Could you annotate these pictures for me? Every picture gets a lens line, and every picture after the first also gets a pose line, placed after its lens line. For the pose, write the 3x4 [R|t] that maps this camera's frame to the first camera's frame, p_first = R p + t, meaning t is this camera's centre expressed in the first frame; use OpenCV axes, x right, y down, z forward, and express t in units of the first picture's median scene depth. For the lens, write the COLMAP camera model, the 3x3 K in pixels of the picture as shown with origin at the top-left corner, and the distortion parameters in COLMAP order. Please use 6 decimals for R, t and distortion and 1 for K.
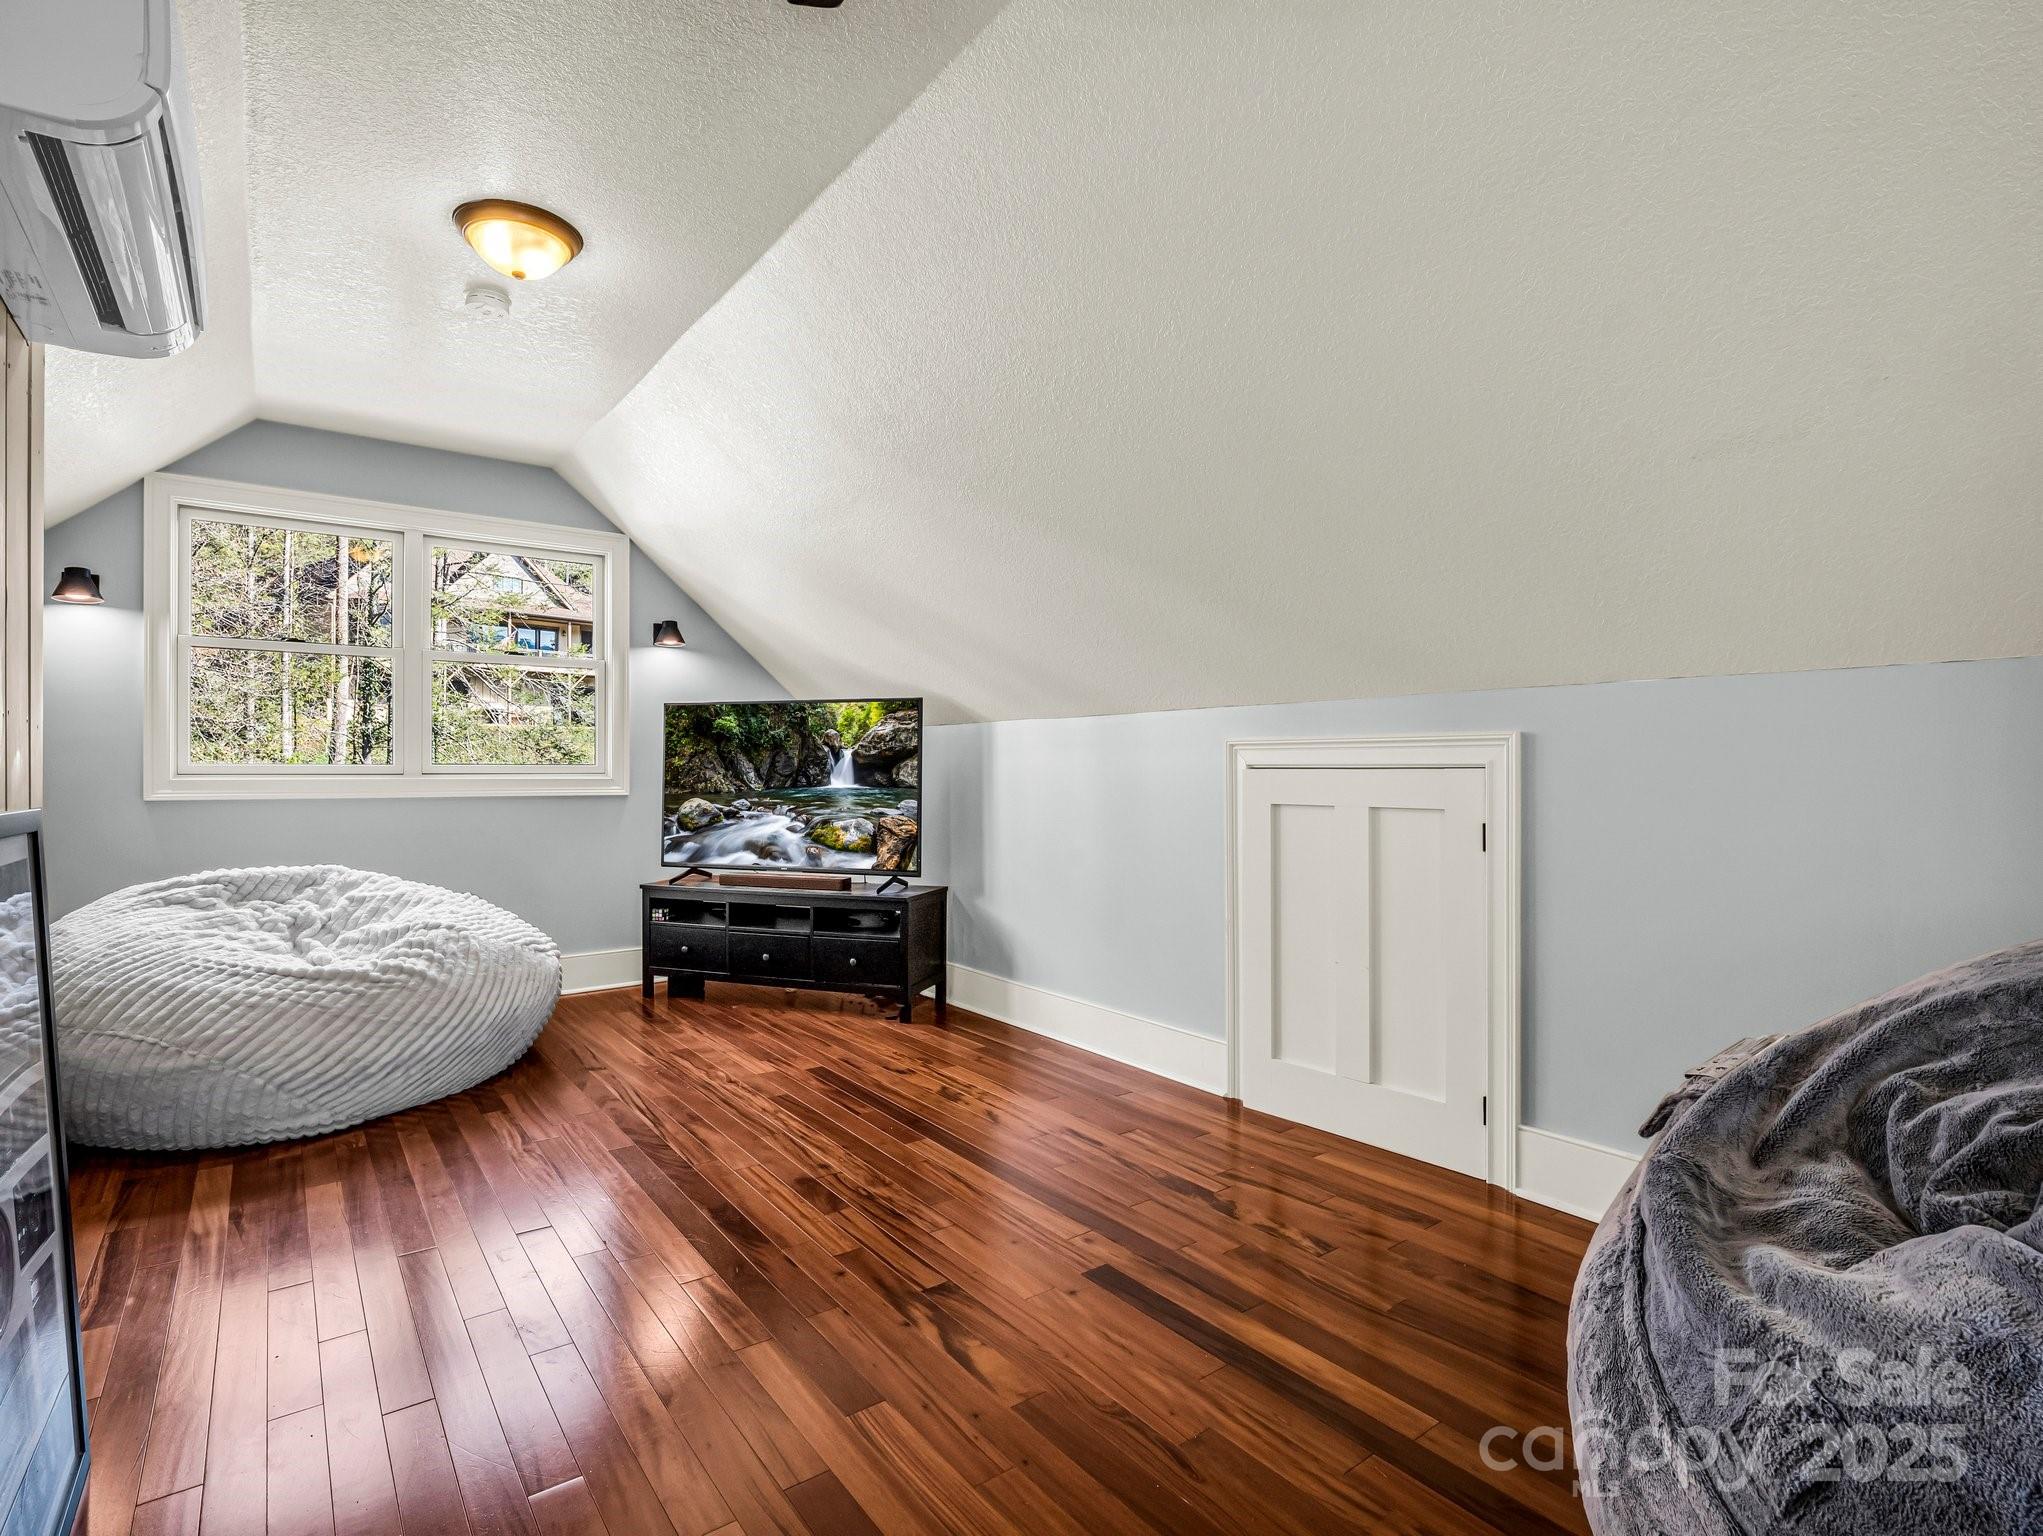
lens RADIAL K [[1025.9, 0, 1020.2], [0, 1025.9, 767.4], [0, 0, 1]] dist [0.002009, 0.000629]
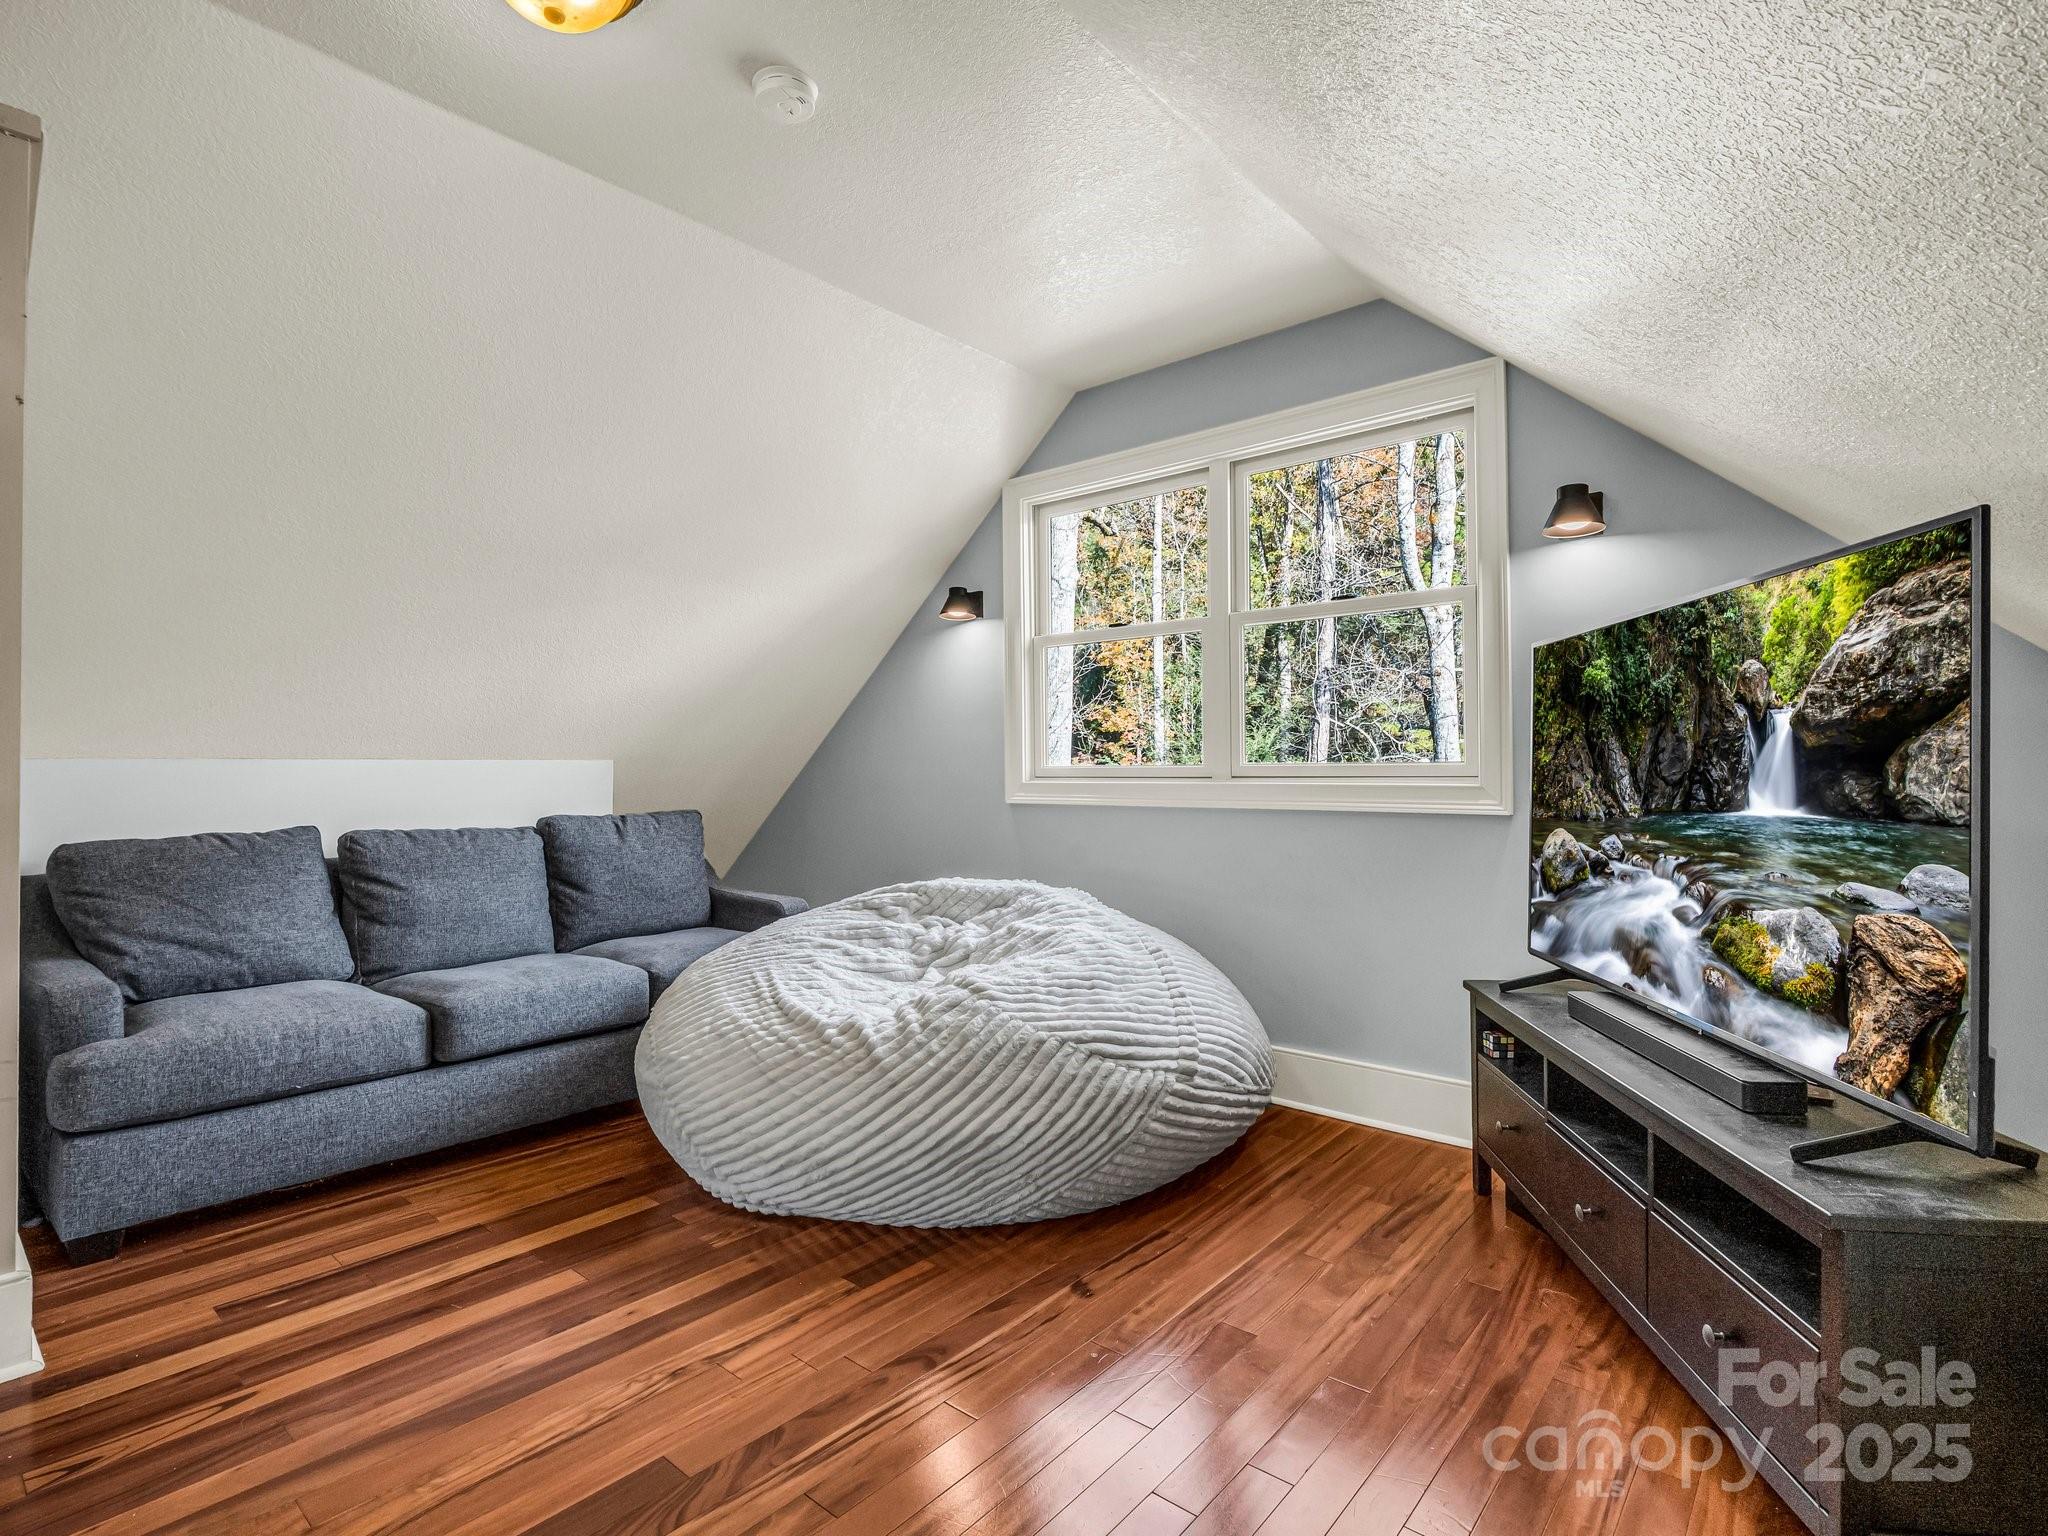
lens RADIAL K [[1028.4, 0, 985.4], [0, 1028.4, 728.7], [0, 0, 1]] dist [0.002009, 0.000629]
pose [[0.217958, -0.048490, -0.974753, 0.119436], [-0.002212, 0.998738, -0.050178, 0.007535], [0.975956, 0.013093, 0.217576, 0.647218]]
